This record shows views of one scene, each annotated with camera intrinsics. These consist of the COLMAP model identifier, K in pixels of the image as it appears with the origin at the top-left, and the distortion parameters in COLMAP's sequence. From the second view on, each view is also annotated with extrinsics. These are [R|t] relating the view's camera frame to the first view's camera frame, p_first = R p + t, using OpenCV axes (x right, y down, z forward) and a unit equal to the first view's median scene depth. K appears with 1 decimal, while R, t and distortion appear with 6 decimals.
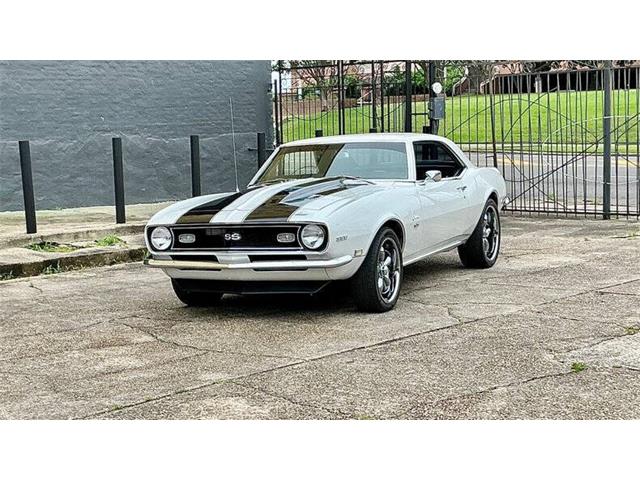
lens RADIAL K [[1066.4, 0, 321.4], [0, 1066.4, 225.9], [0, 0, 1]] dist [0.100391, 0.000000]
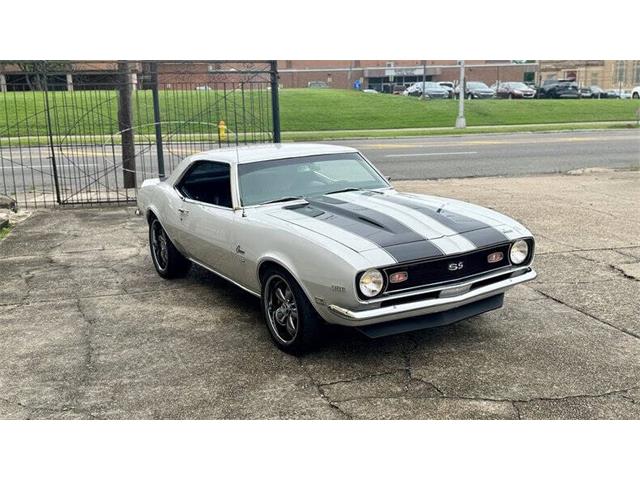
lens RADIAL K [[697.8, 0, 317.5], [0, 697.8, 238.5], [0, 0, 1]] dist [0.087934, 0.000000]
pose [[0.582370, -0.144024, 0.800064, -0.604254], [0.087434, 0.989569, 0.114494, -0.088723], [-0.808208, 0.003276, 0.588888, 0.716663]]
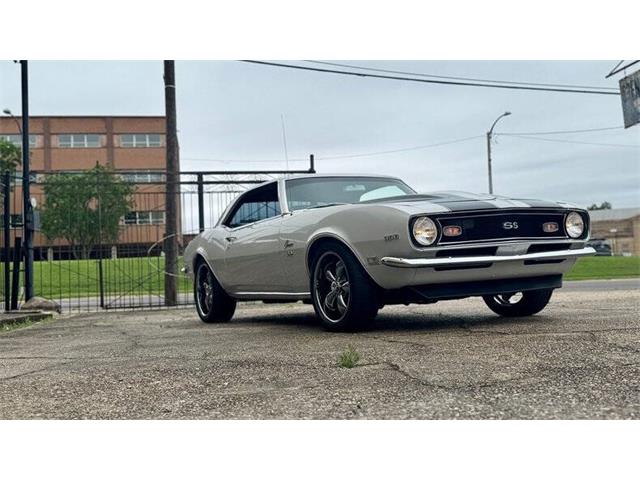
lens RADIAL K [[697.8, 0, 318.1], [0, 697.8, 237.5], [0, 0, 1]] dist [0.087934, 0.000000]
pose [[0.618969, 0.048674, 0.783906, -0.619818], [0.098484, 0.985391, -0.138947, 0.082762], [-0.779216, 0.163206, 0.605133, 0.743801]]
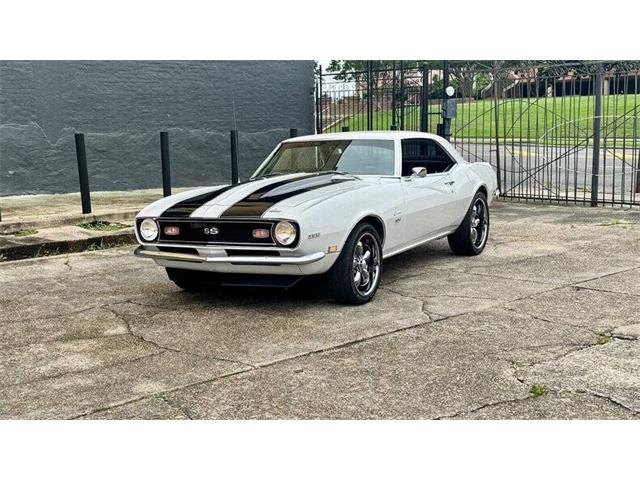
lens RADIAL K [[802.2, 0, 319.4], [0, 802.2, 233.1], [0, 0, 1]] dist [0.100420, 0.000000]
pose [[0.997027, 0.018798, -0.074721, 0.076512], [-0.015521, 0.998902, 0.044199, -0.022944], [0.075470, -0.042908, 0.996224, 0.224504]]
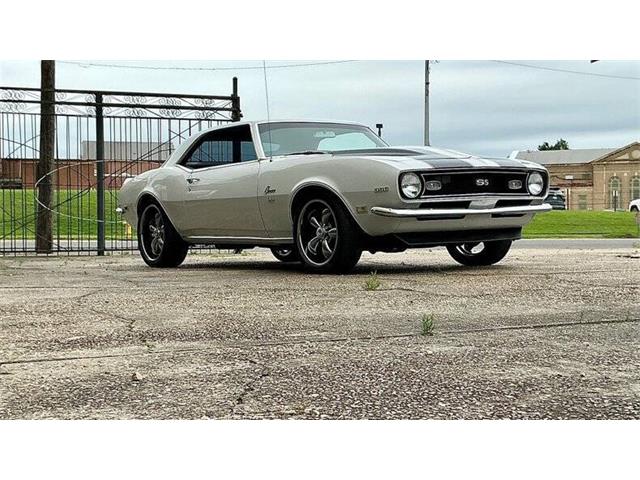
lens RADIAL K [[944.5, 0, 321.0], [0, 944.5, 240.6], [0, 0, 1]] dist [0.129499, 0.000000]
pose [[0.500390, 0.010377, 0.865738, -0.898423], [0.076359, 0.995503, -0.056067, 0.099453], [-0.862426, 0.094162, 0.497347, 0.667105]]
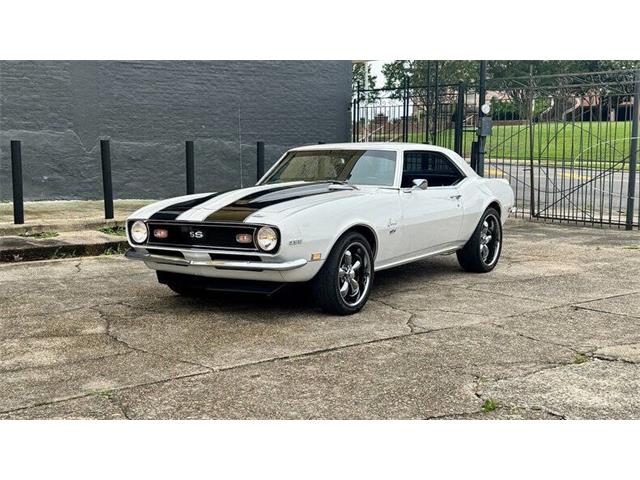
lens RADIAL K [[802.2, 0, 320.1], [0, 802.2, 228.5], [0, 0, 1]] dist [0.100420, 0.000000]
pose [[0.988301, 0.049614, -0.144220, 0.141442], [-0.047573, 0.998713, 0.017565, -0.014374], [0.144906, -0.010499, 0.989390, 0.239456]]
